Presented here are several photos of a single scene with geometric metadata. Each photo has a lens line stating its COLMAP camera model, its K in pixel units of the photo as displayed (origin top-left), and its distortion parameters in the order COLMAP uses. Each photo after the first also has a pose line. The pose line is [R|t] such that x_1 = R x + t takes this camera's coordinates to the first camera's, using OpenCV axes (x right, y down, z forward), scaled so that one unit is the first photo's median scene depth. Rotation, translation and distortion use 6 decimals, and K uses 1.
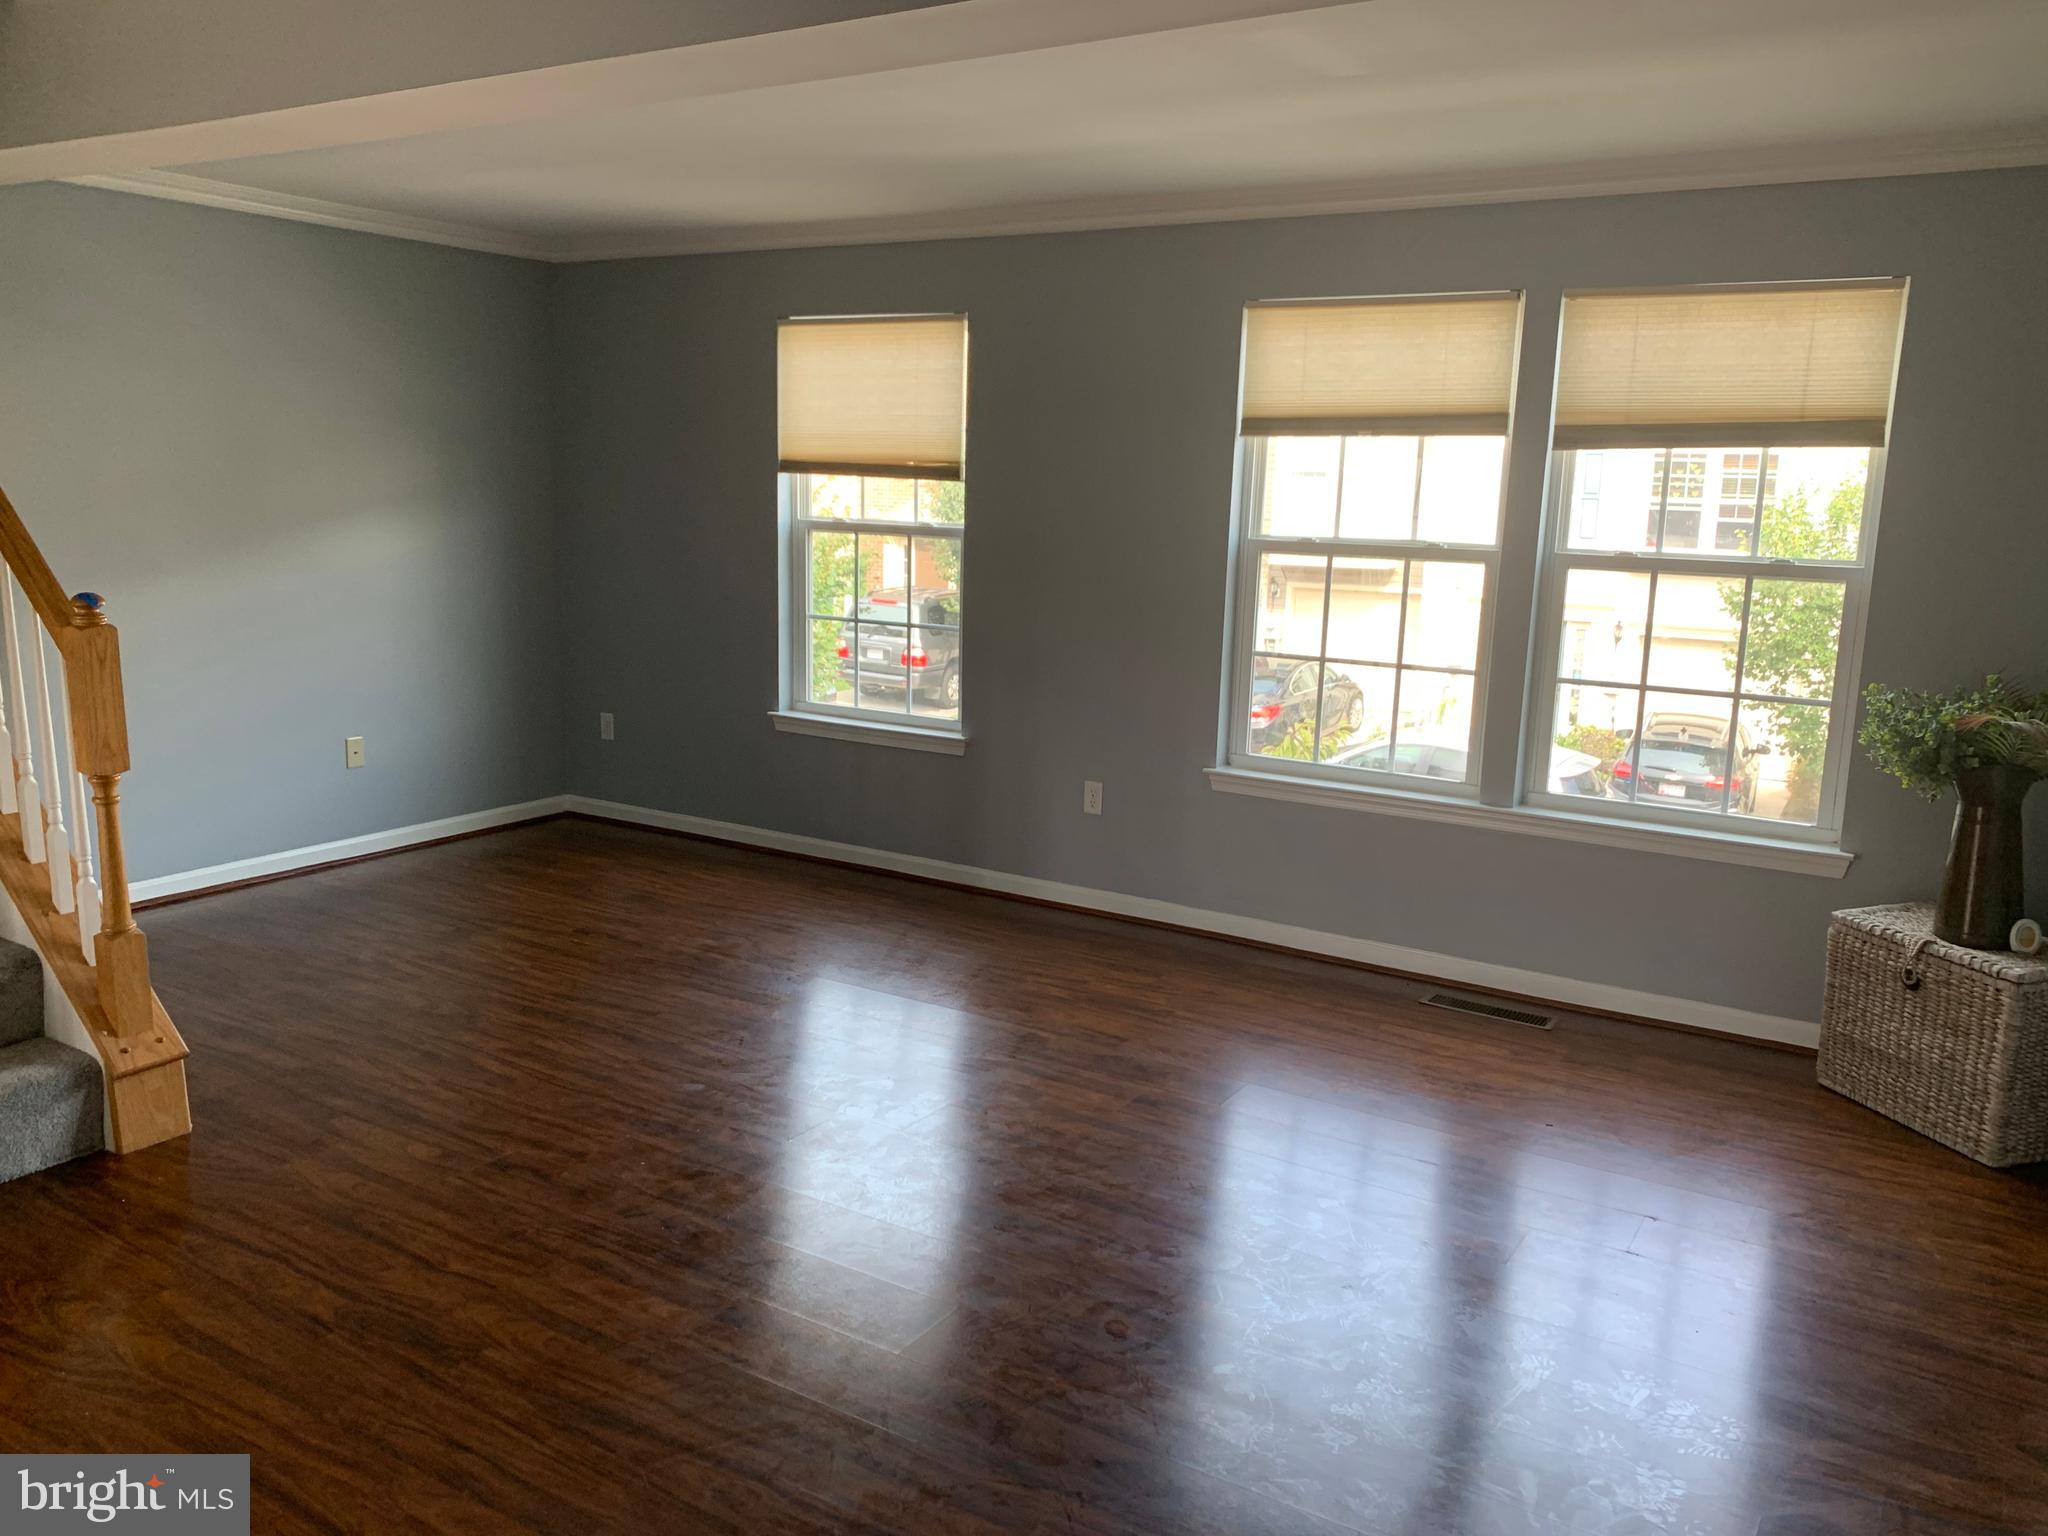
lens RADIAL K [[1493.7, 0, 1024.0], [0, 1493.7, 768.0], [0, 0, 1]] dist [-0.080721, -0.000913]
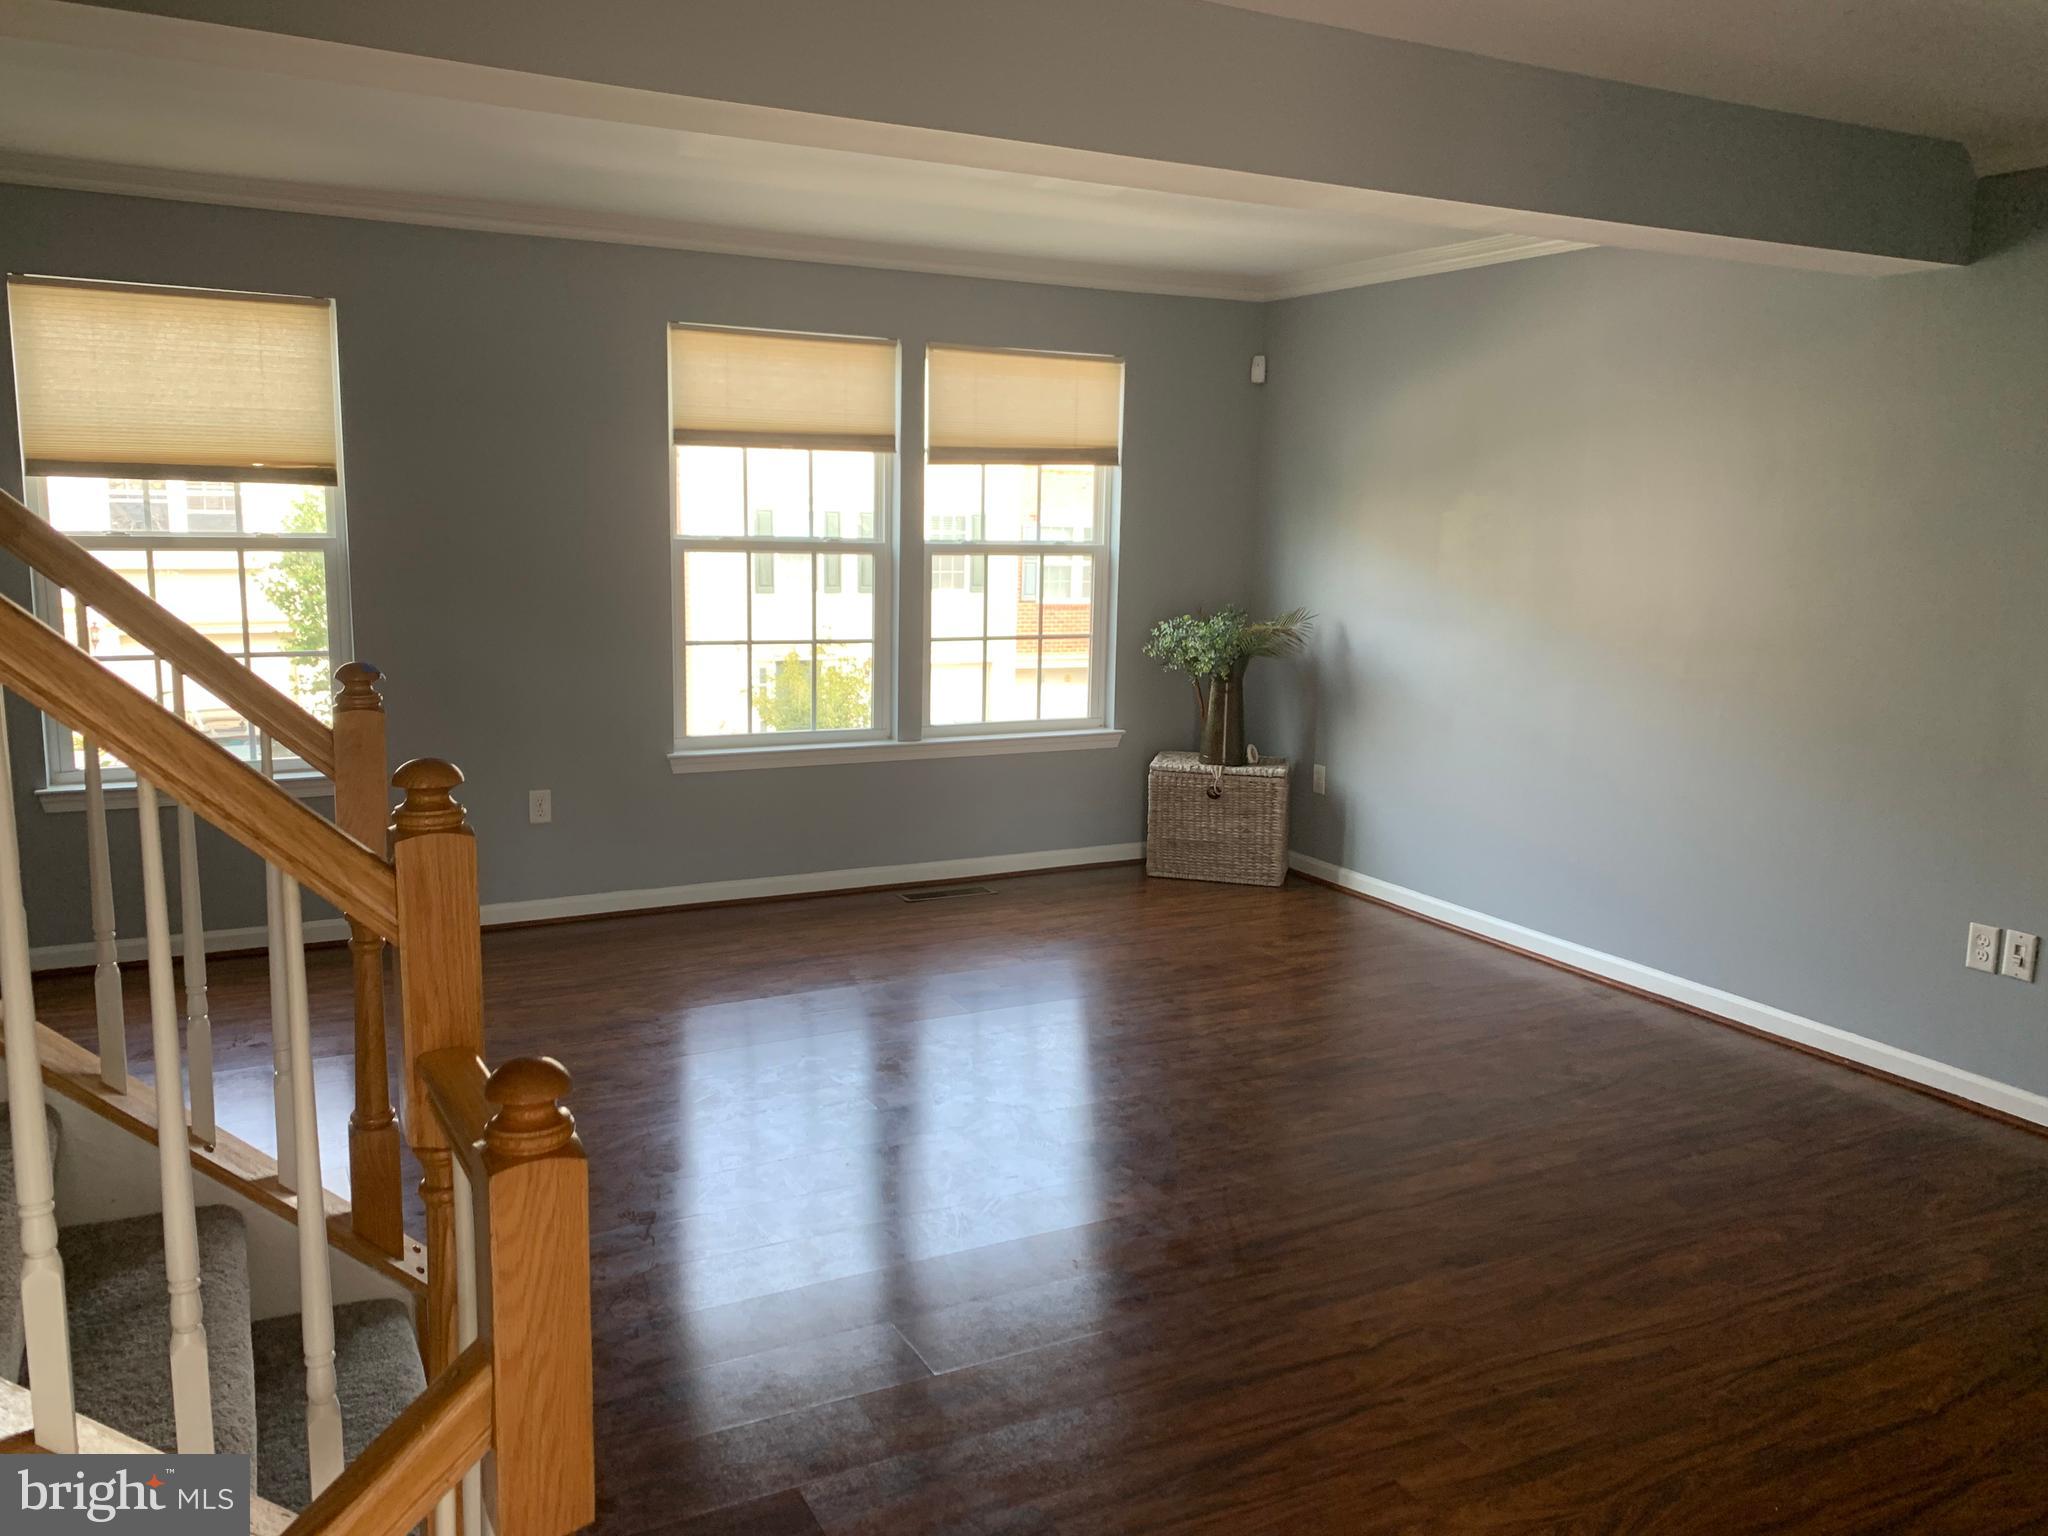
lens RADIAL K [[1493.7, 0, 1024.0], [0, 1493.7, 768.0], [0, 0, 1]] dist [-0.080721, -0.000913]
pose [[0.461165, -0.163510, 0.872119, -0.784750], [0.140842, 0.983903, 0.109993, -0.080847], [-0.876065, 0.072106, 0.476771, 0.299503]]
